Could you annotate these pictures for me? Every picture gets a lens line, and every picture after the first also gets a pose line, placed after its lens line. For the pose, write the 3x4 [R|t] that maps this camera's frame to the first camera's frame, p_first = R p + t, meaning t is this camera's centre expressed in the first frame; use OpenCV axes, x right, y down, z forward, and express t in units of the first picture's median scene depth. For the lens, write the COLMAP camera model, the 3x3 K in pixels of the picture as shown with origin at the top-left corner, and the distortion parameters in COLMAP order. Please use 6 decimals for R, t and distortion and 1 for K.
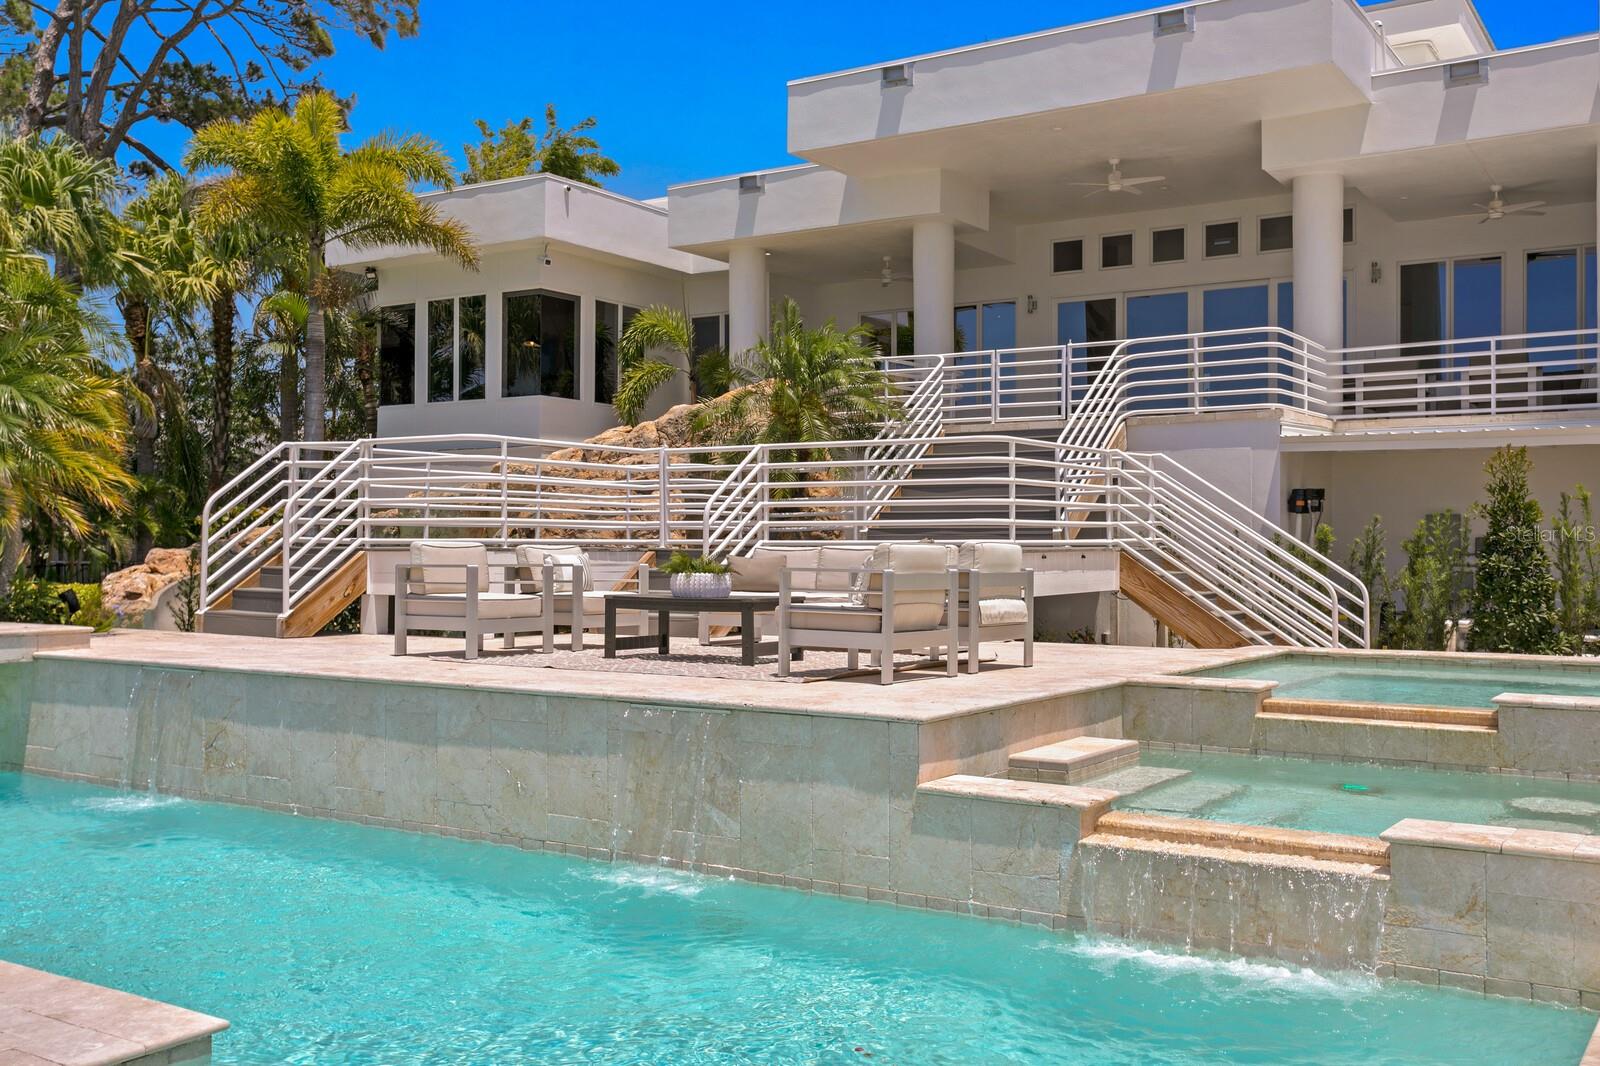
lens RADIAL K [[1545.5, 0, 800.5], [0, 1545.5, 534.2], [0, 0, 1]] dist [-0.008717, 0.000000]
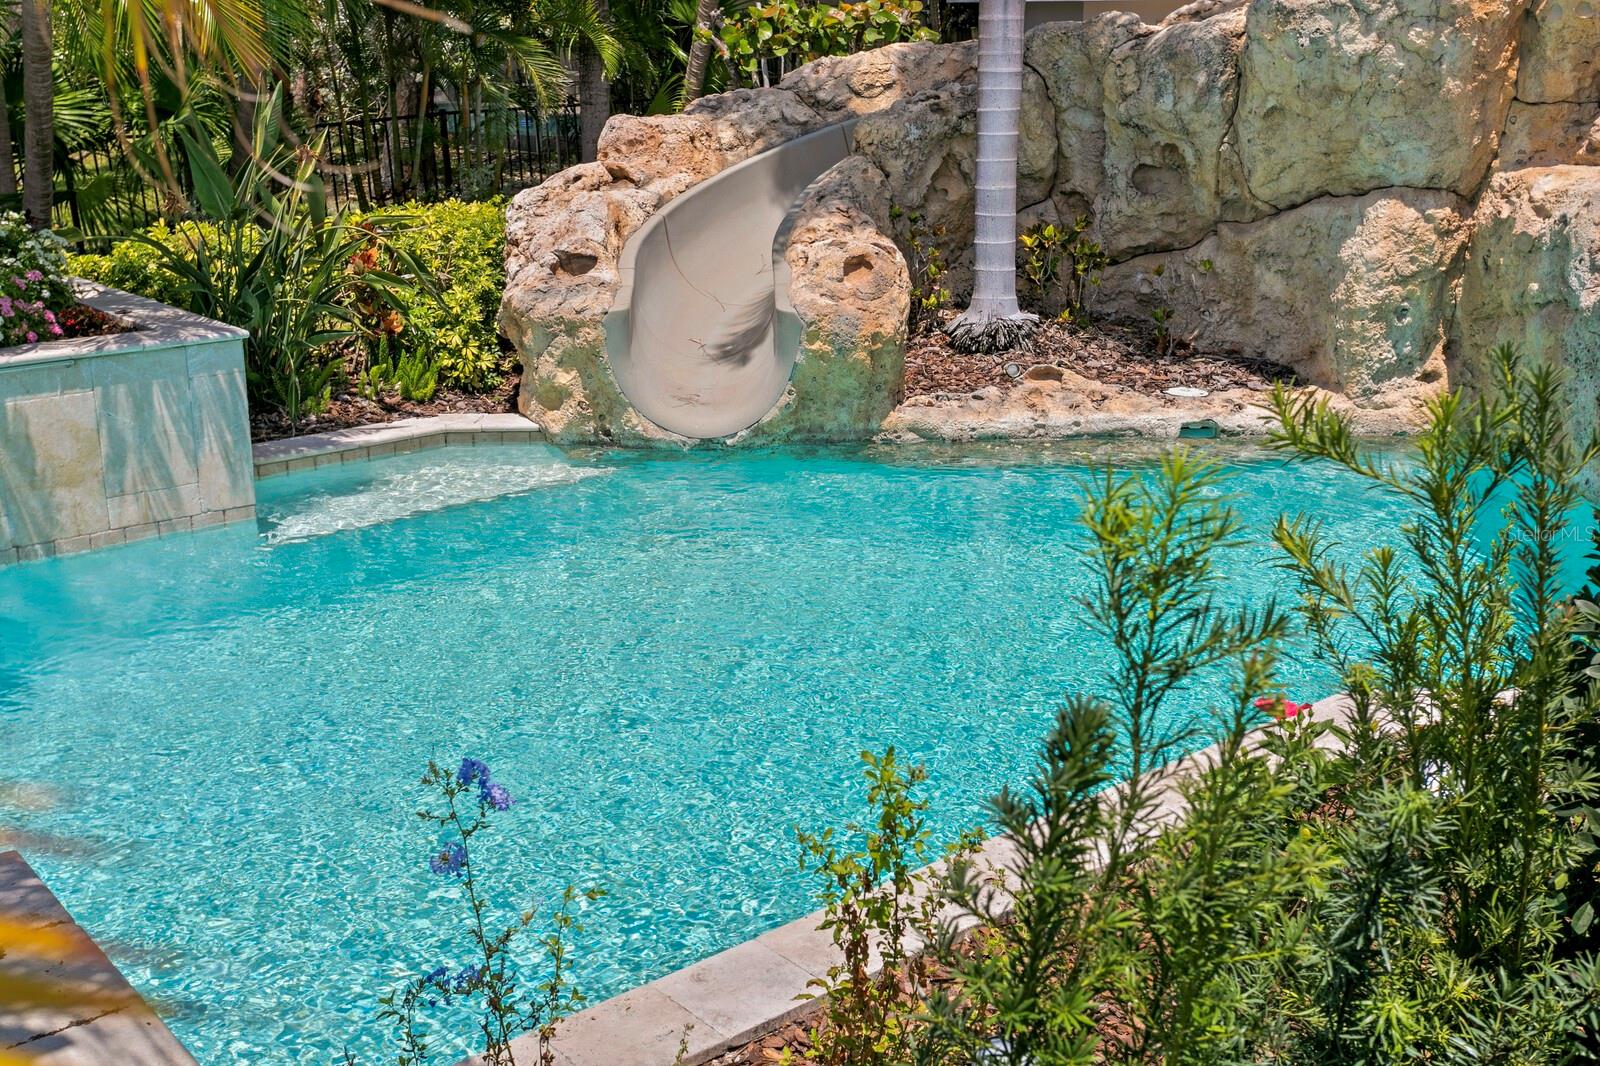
lens RADIAL K [[1839.3, 0, 800.6], [0, 1839.3, 533.0], [0, 0, 1]] dist [0.002409, 0.000000]
pose [[0.957647, 0.060344, -0.281550, -0.229683], [0.023704, 0.957954, 0.285941, -0.024836], [0.286967, -0.280504, 0.915952, 0.540095]]
